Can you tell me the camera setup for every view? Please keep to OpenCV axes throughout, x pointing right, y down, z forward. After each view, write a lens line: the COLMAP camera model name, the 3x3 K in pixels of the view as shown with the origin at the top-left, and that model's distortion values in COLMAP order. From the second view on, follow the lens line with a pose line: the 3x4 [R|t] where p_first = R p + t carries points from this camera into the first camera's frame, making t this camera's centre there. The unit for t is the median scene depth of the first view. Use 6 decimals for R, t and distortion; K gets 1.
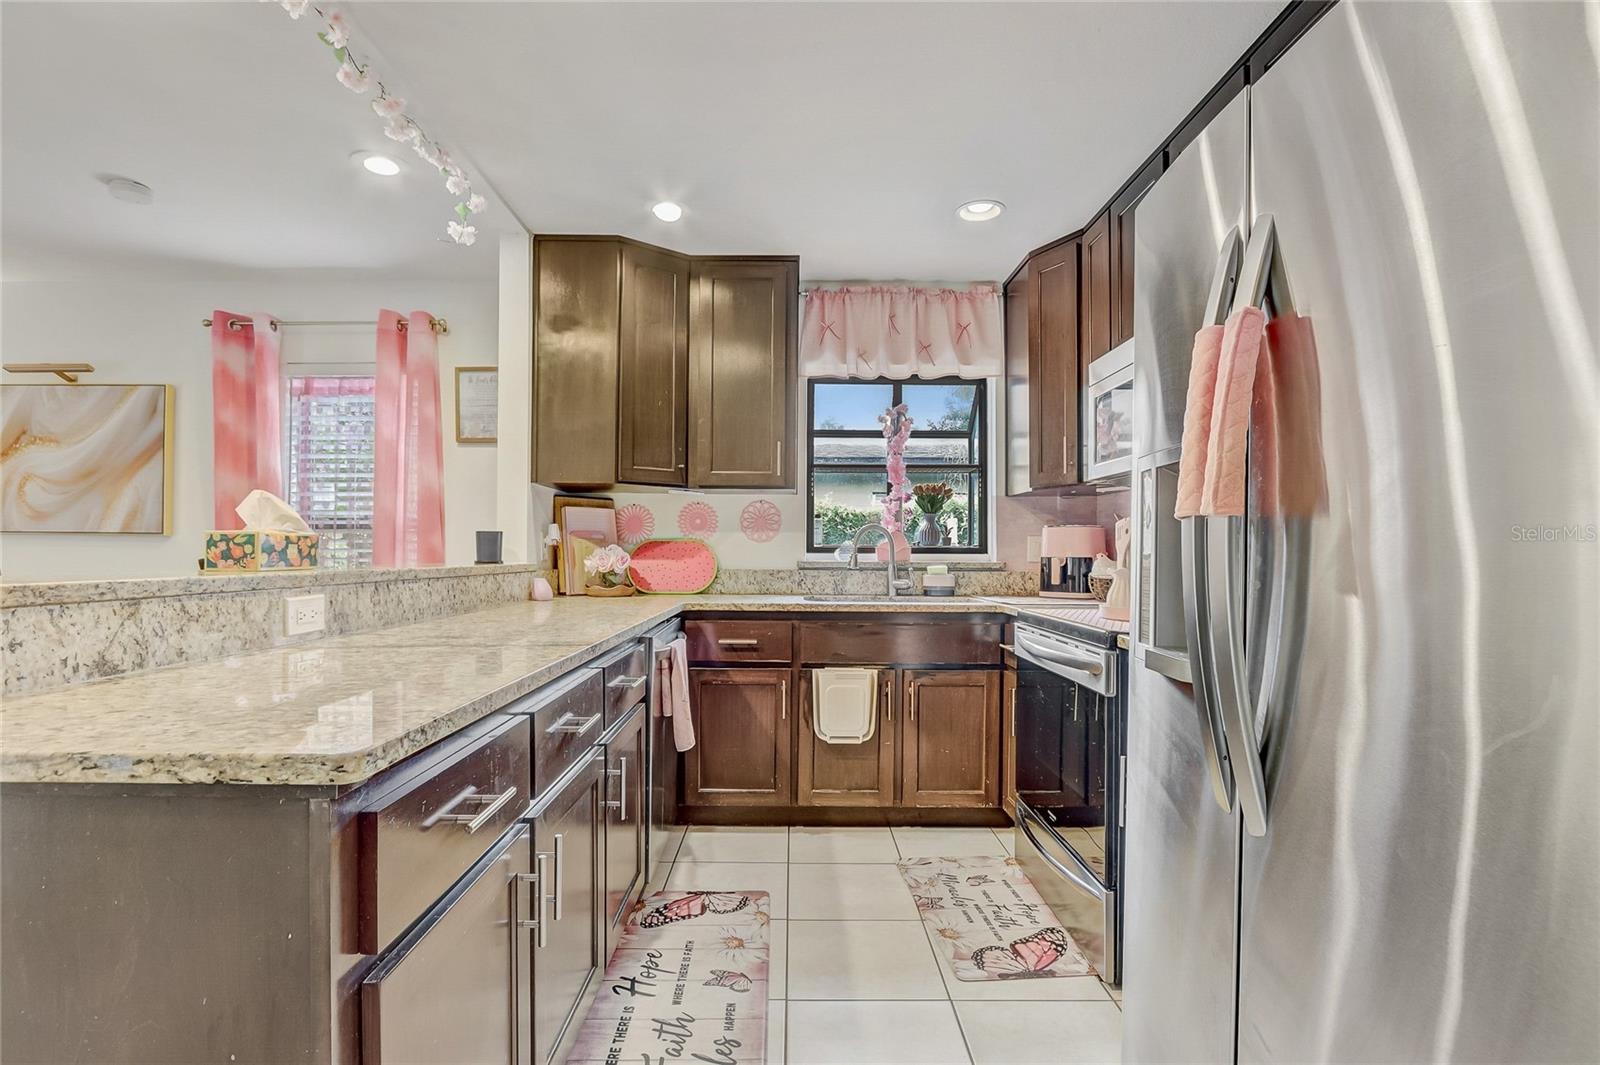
lens RADIAL K [[743.3, 0, 798.7], [0, 743.3, 546.6], [0, 0, 1]] dist [-0.016551, -0.000248]
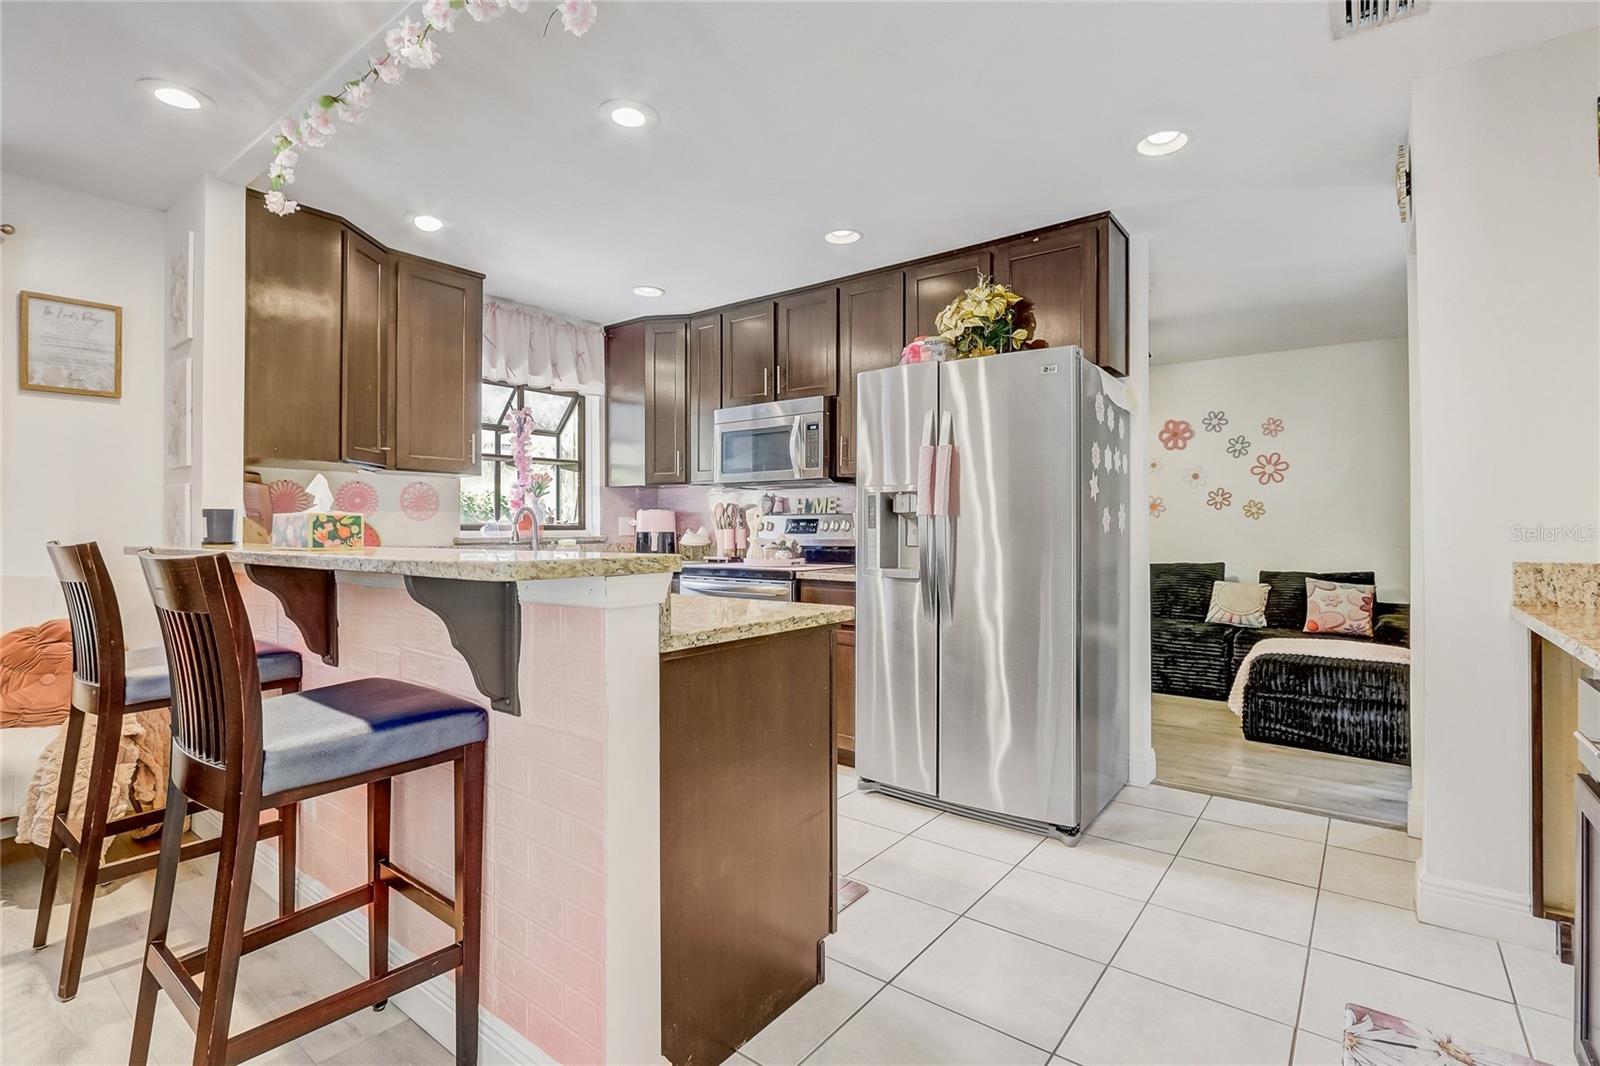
lens RADIAL K [[743.3, 0, 797.4], [0, 743.3, 526.4], [0, 0, 1]] dist [-0.016551, -0.000248]
pose [[0.614728, -0.002913, 0.788734, -0.610334], [-0.000989, 0.999990, 0.004464, -0.003486], [-0.788739, -0.003524, 0.614719, -0.098898]]
